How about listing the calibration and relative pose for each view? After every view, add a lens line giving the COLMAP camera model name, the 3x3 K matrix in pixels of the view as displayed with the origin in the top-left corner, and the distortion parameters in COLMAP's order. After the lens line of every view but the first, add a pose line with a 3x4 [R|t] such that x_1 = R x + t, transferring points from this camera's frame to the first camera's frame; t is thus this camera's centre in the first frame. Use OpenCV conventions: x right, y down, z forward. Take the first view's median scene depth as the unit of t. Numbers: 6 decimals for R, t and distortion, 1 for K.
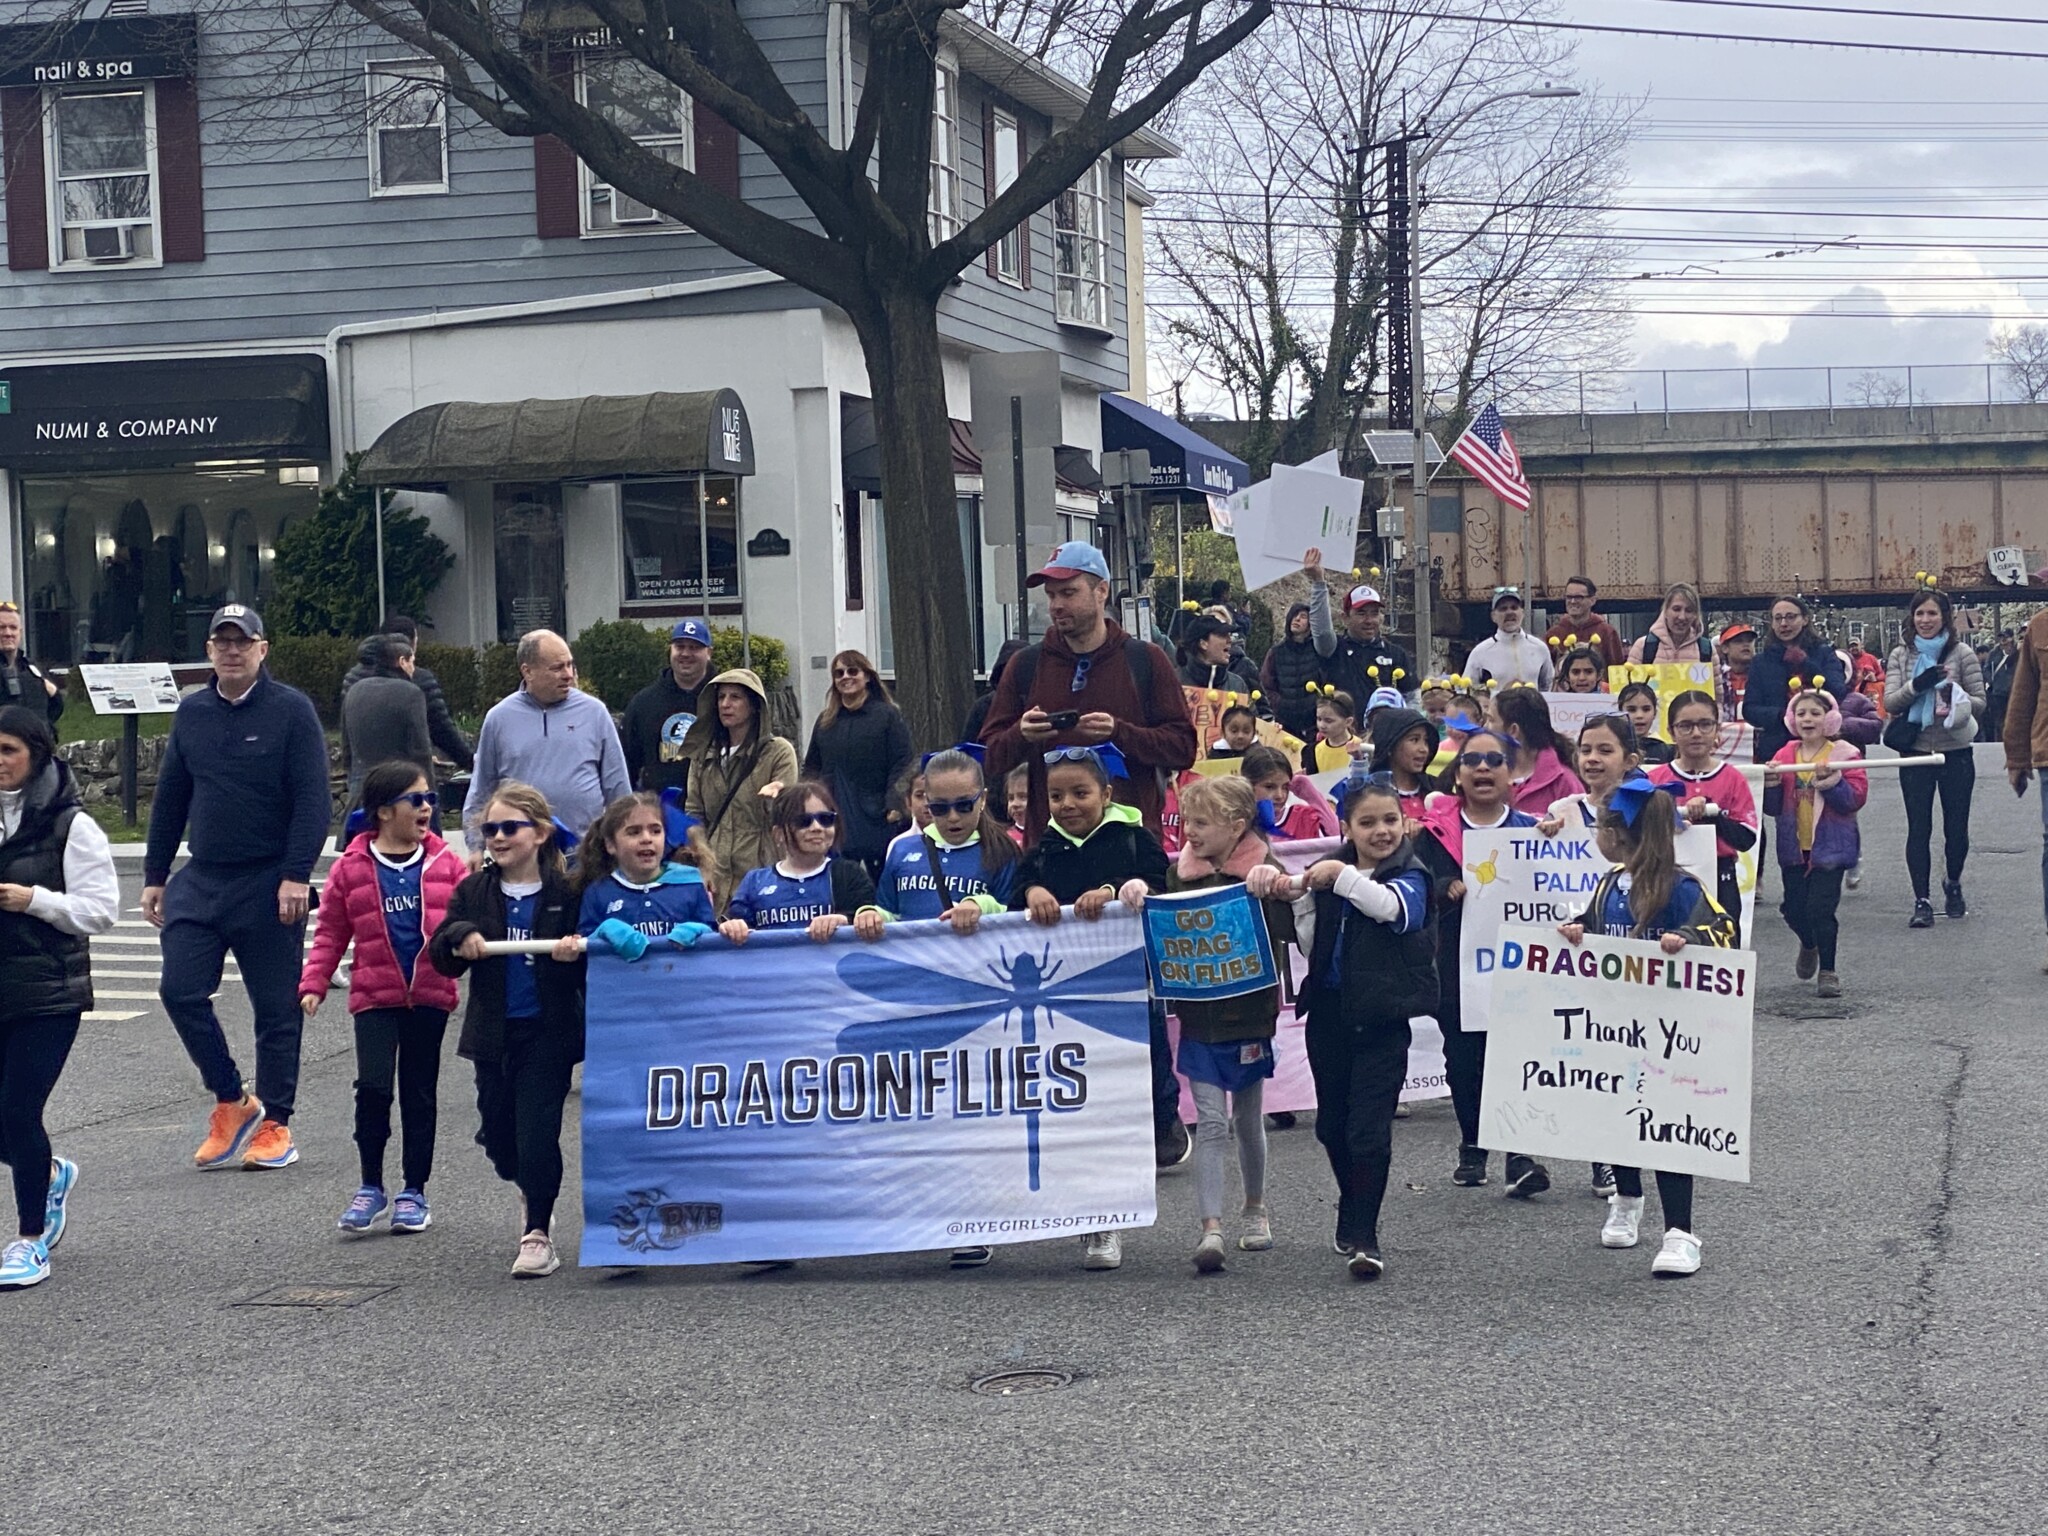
lens RADIAL K [[4354.3, 0, 1024.0], [0, 4354.3, 768.0], [0, 0, 1]] dist [0.048996, 1.005924]
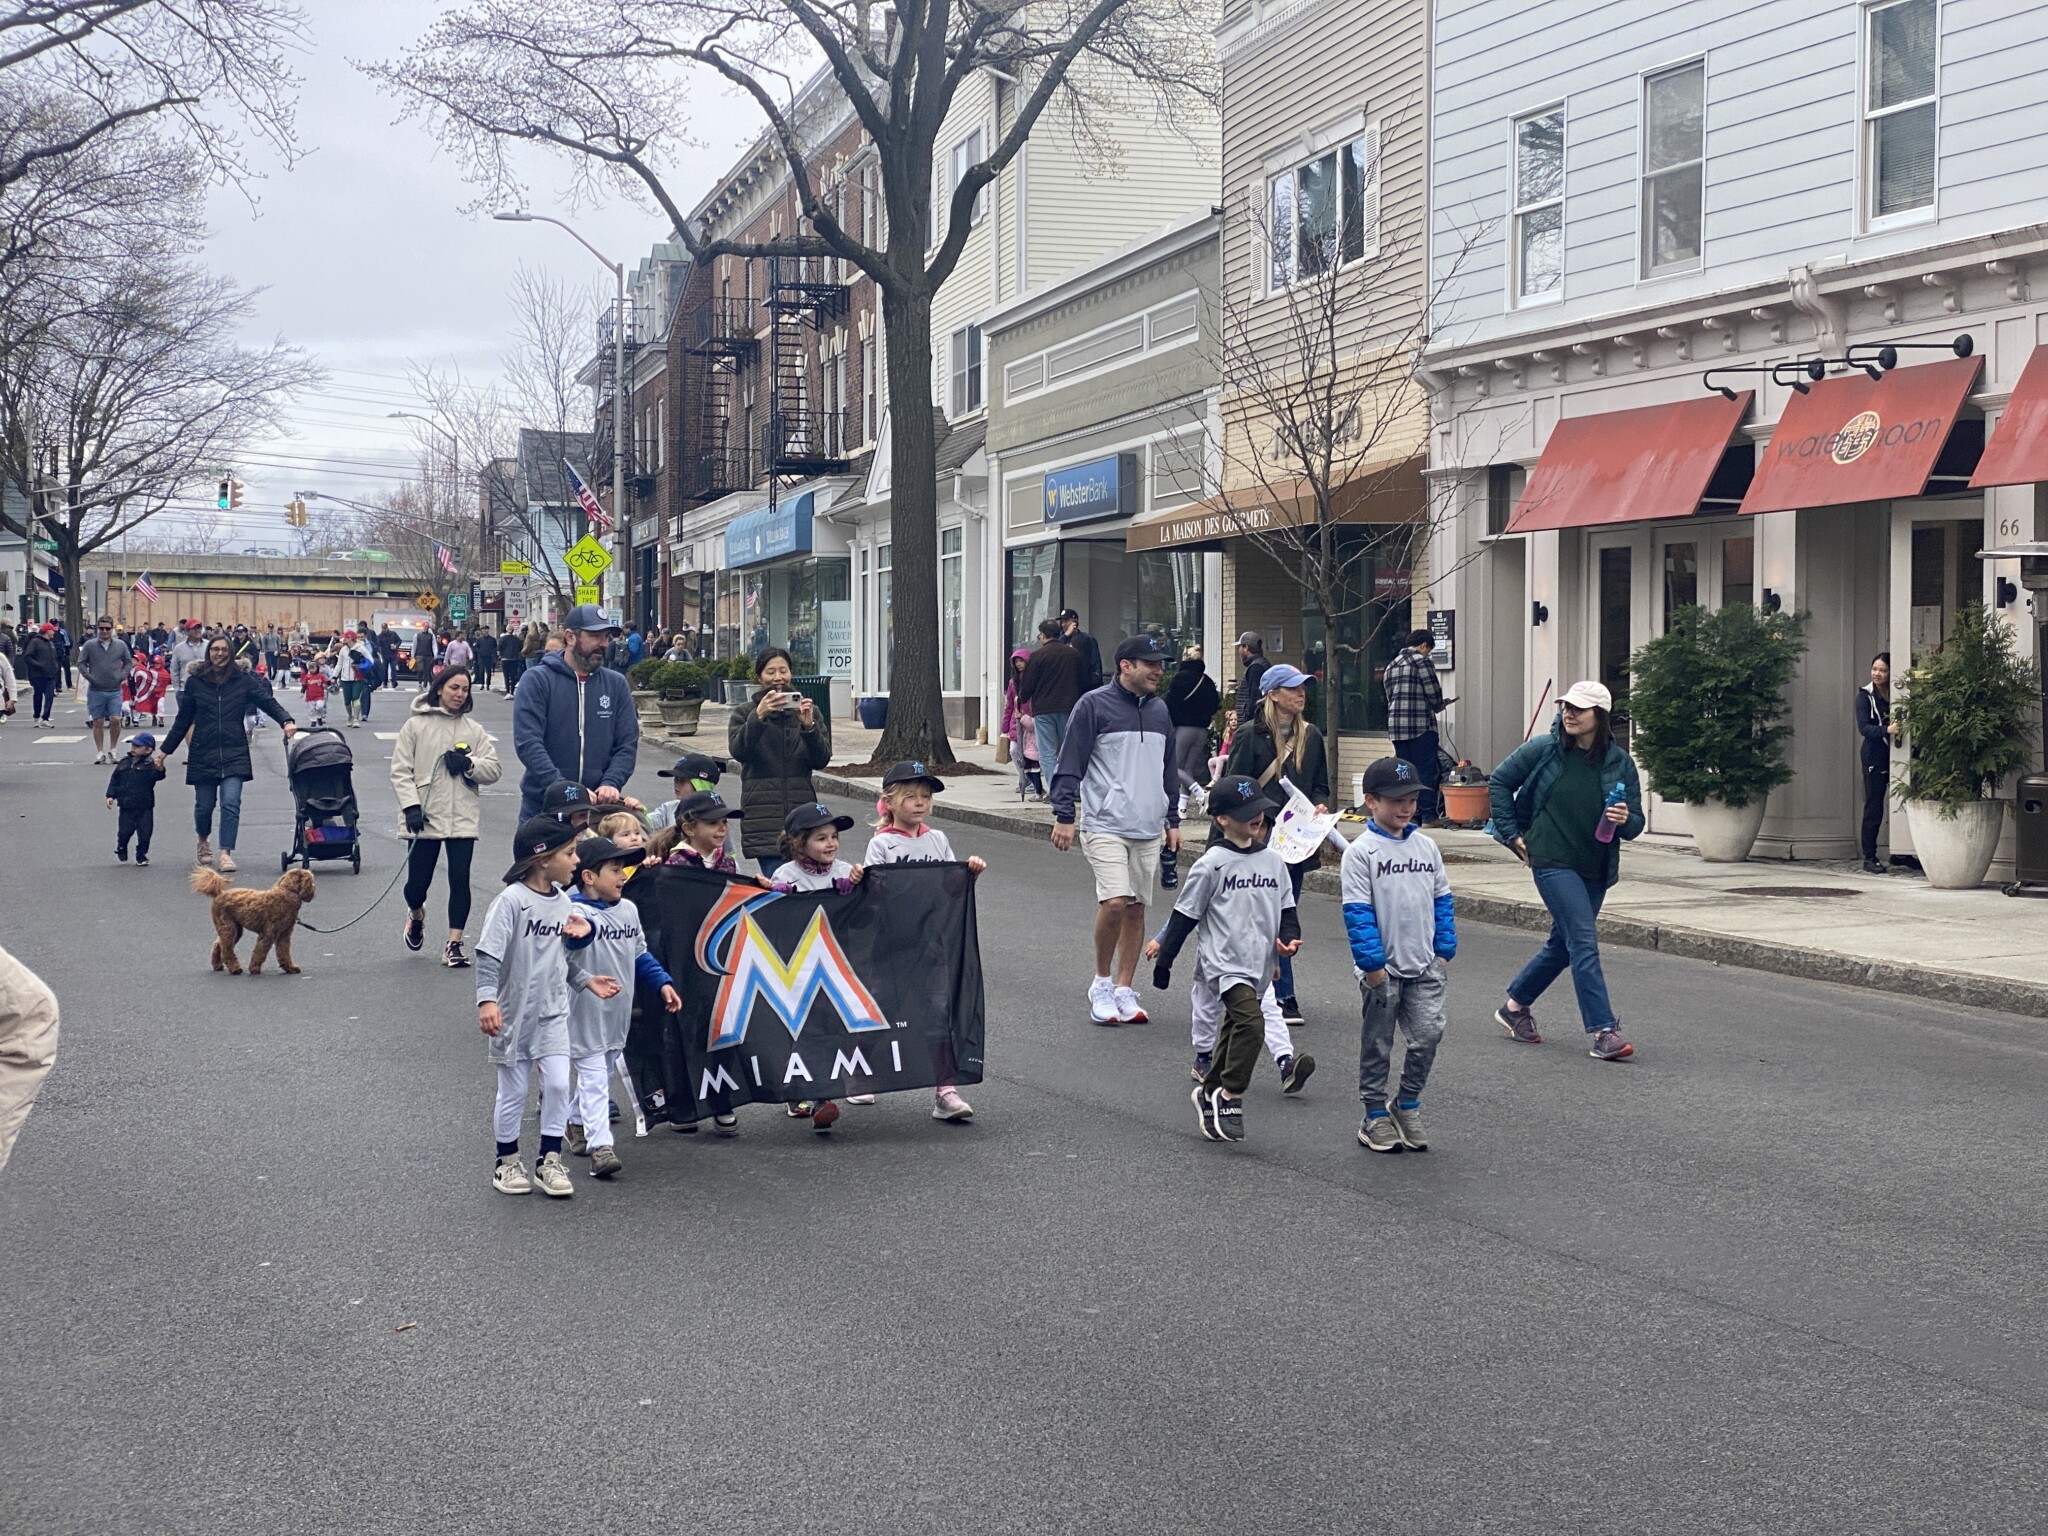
lens RADIAL K [[3048.8, 0, 1023.3], [0, 3048.8, 713.9], [0, 0, 1]] dist [0.180539, -0.121235]
pose [[0.895246, 0.034930, 0.444201, -0.369965], [-0.026043, 0.999320, -0.026094, 0.075094], [-0.444811, 0.011792, 0.895547, -1.521463]]
